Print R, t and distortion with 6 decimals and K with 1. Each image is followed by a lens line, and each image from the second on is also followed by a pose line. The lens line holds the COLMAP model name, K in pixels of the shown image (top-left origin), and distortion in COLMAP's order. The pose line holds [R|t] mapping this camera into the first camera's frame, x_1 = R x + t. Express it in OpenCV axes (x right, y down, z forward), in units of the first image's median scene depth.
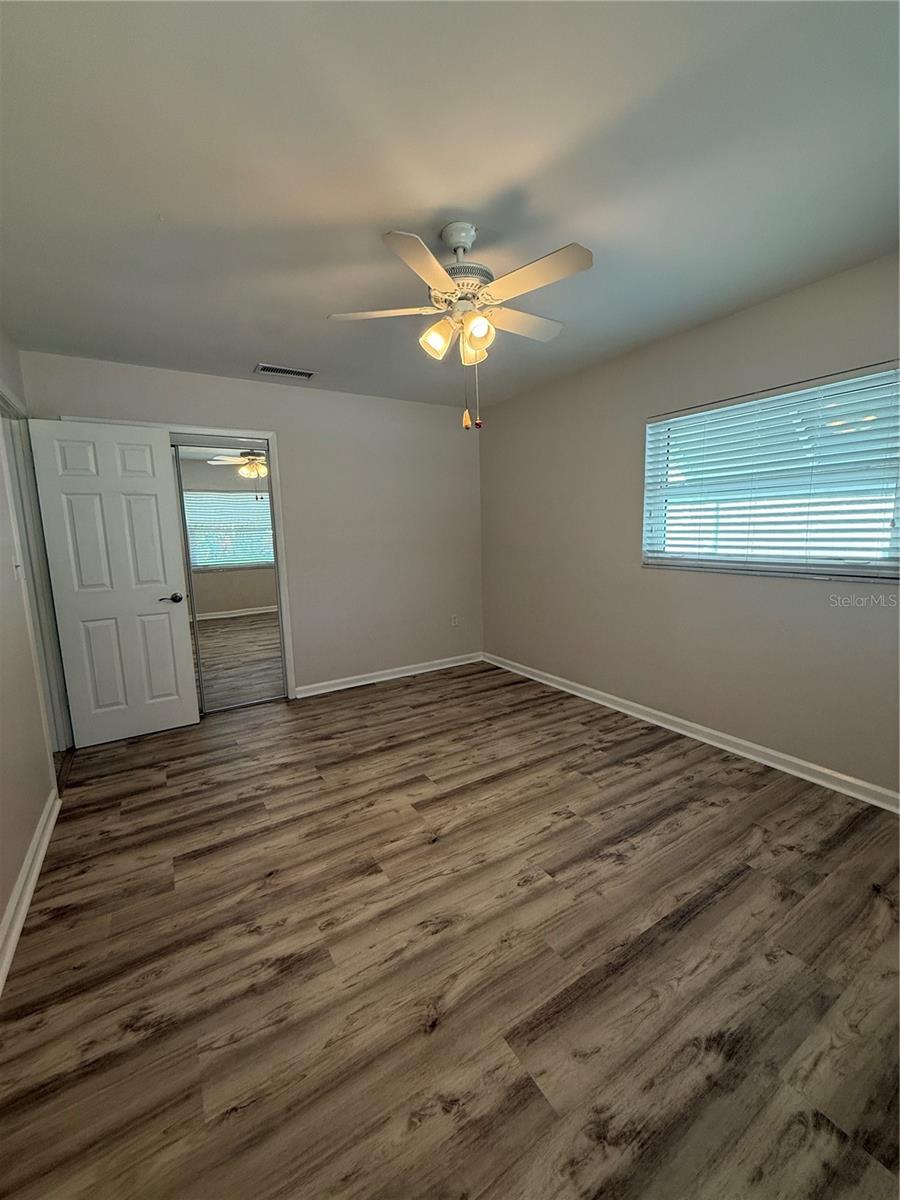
lens RADIAL K [[481.7, 0, 450.0], [0, 481.7, 600.0], [0, 0, 1]] dist [-0.001676, -0.000102]
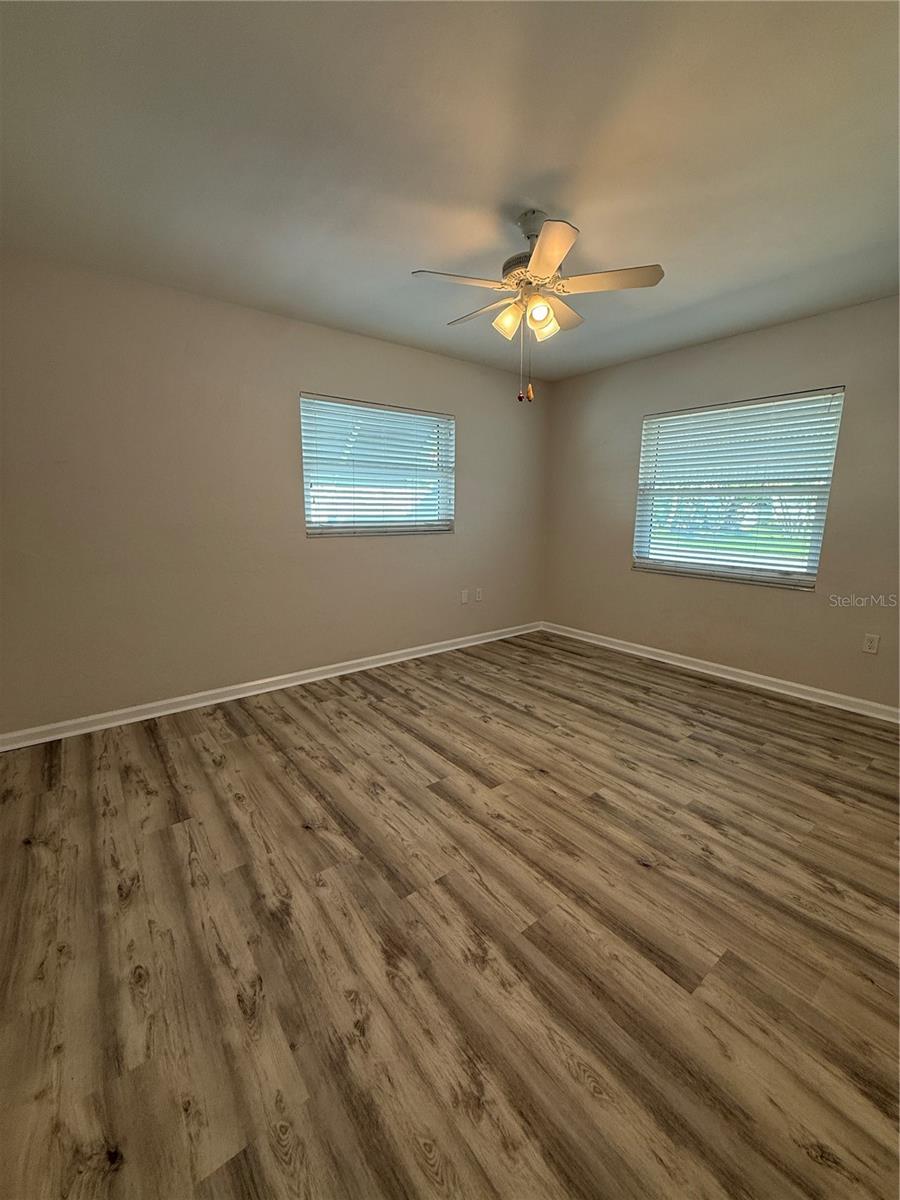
lens RADIAL K [[481.7, 0, 450.0], [0, 481.7, 600.0], [0, 0, 1]] dist [-0.001676, -0.000102]
pose [[-0.111514, -0.163083, 0.980290, -0.925670], [0.145255, 0.973173, 0.178422, -0.104784], [-0.983090, 0.162289, -0.084834, 1.105006]]
